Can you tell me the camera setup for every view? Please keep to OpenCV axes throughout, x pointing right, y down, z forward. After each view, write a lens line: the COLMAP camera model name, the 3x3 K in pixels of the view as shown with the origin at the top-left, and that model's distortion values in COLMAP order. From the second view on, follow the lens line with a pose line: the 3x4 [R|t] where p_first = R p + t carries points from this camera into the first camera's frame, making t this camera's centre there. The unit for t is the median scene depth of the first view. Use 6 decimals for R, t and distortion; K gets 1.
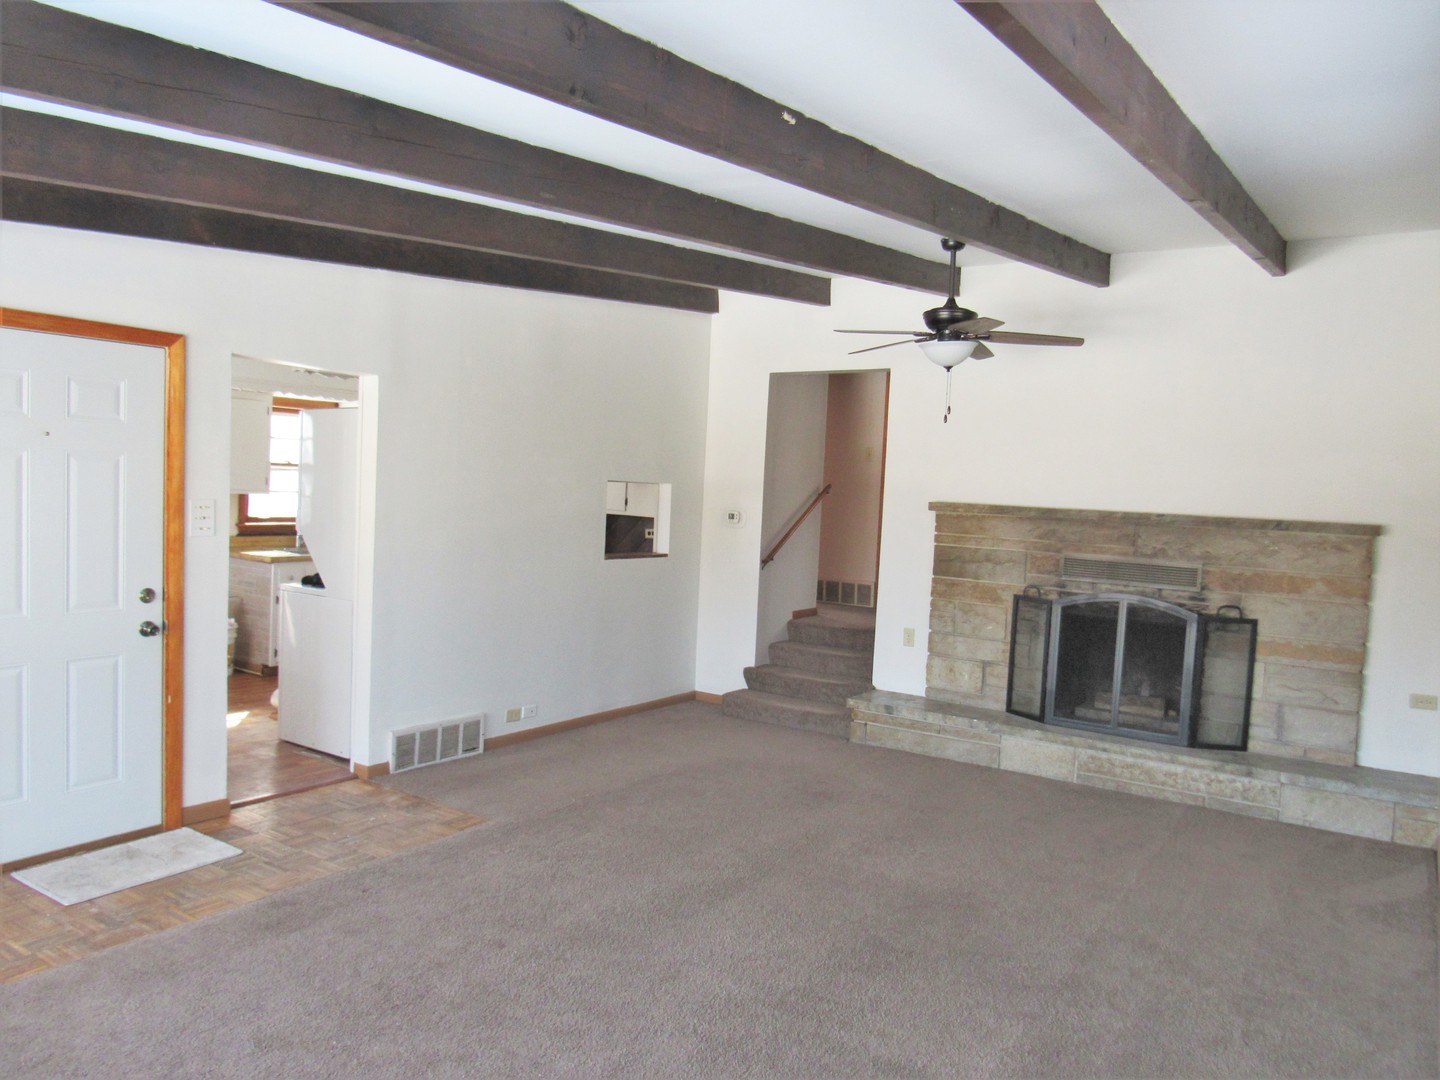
lens RADIAL K [[1030.3, 0, 724.2], [0, 1030.3, 548.9], [0, 0, 1]] dist [-0.028684, 0.001170]
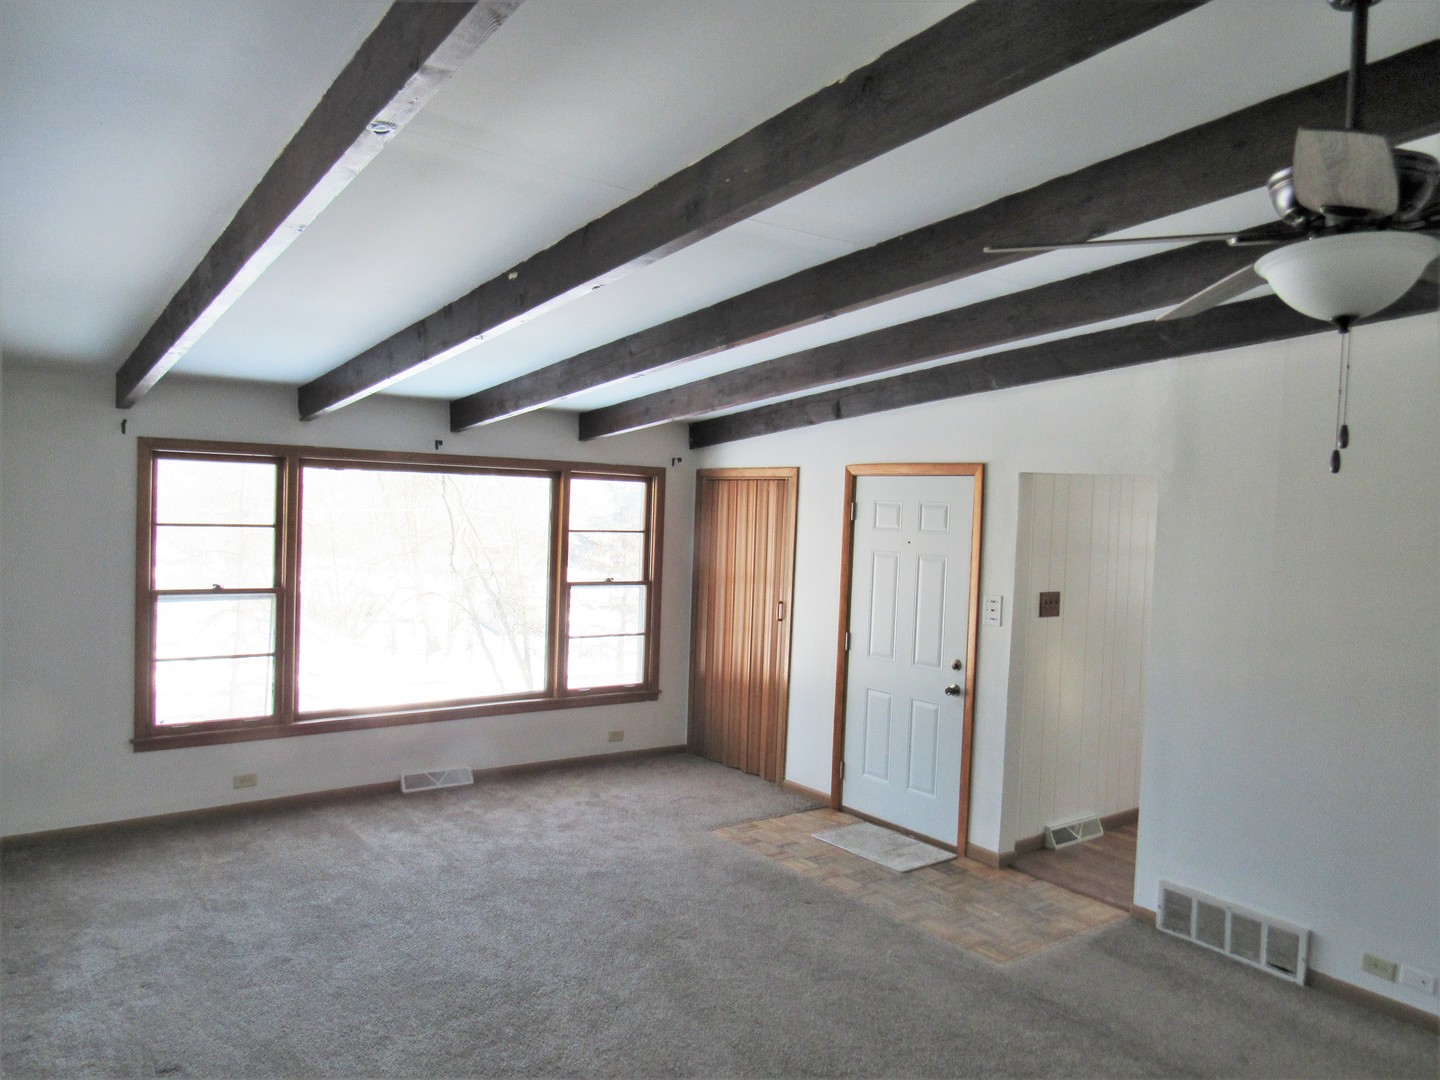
lens RADIAL K [[1027.8, 0, 720.0], [0, 1027.8, 540.0], [0, 0, 1]] dist [-0.027327, -0.002134]
pose [[-0.338405, -0.029040, -0.940552, 0.603141], [-0.115999, 0.993188, 0.011070, -0.071583], [0.933824, 0.112850, -0.339468, 0.885866]]
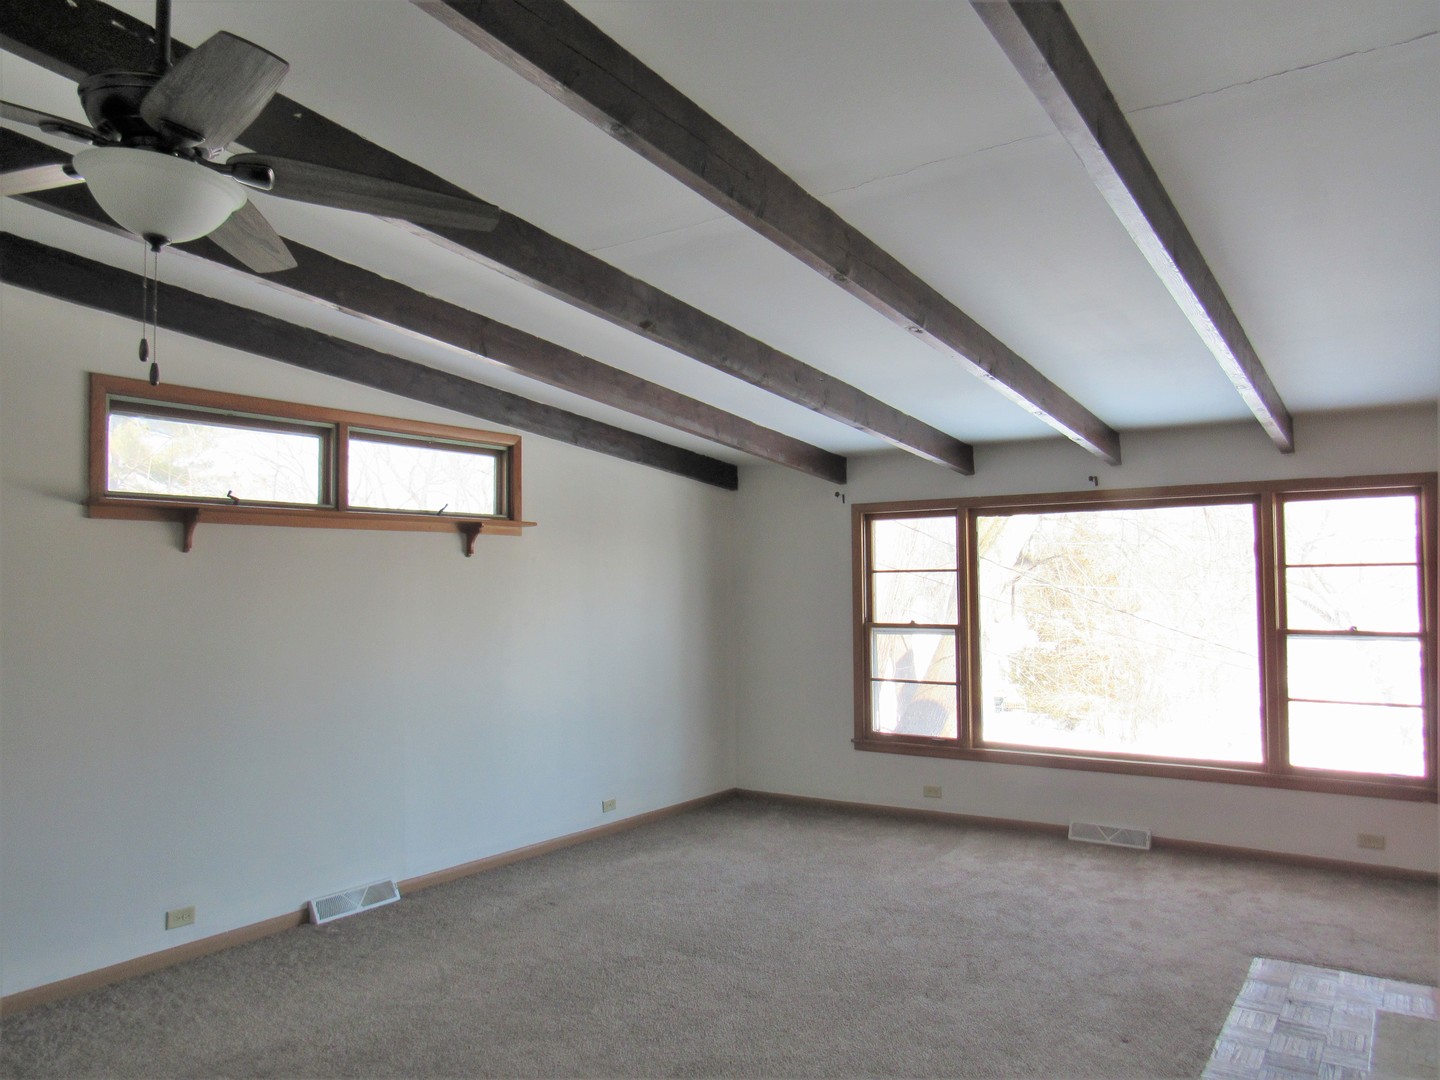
lens RADIAL K [[1030.3, 0, 724.2], [0, 1030.3, 548.9], [0, 0, 1]] dist [-0.028684, 0.001170]
pose [[-0.998731, -0.040486, 0.029968, 0.034000], [-0.039381, 0.998554, 0.036592, -0.079002], [-0.031406, 0.035365, -0.998881, 1.288003]]
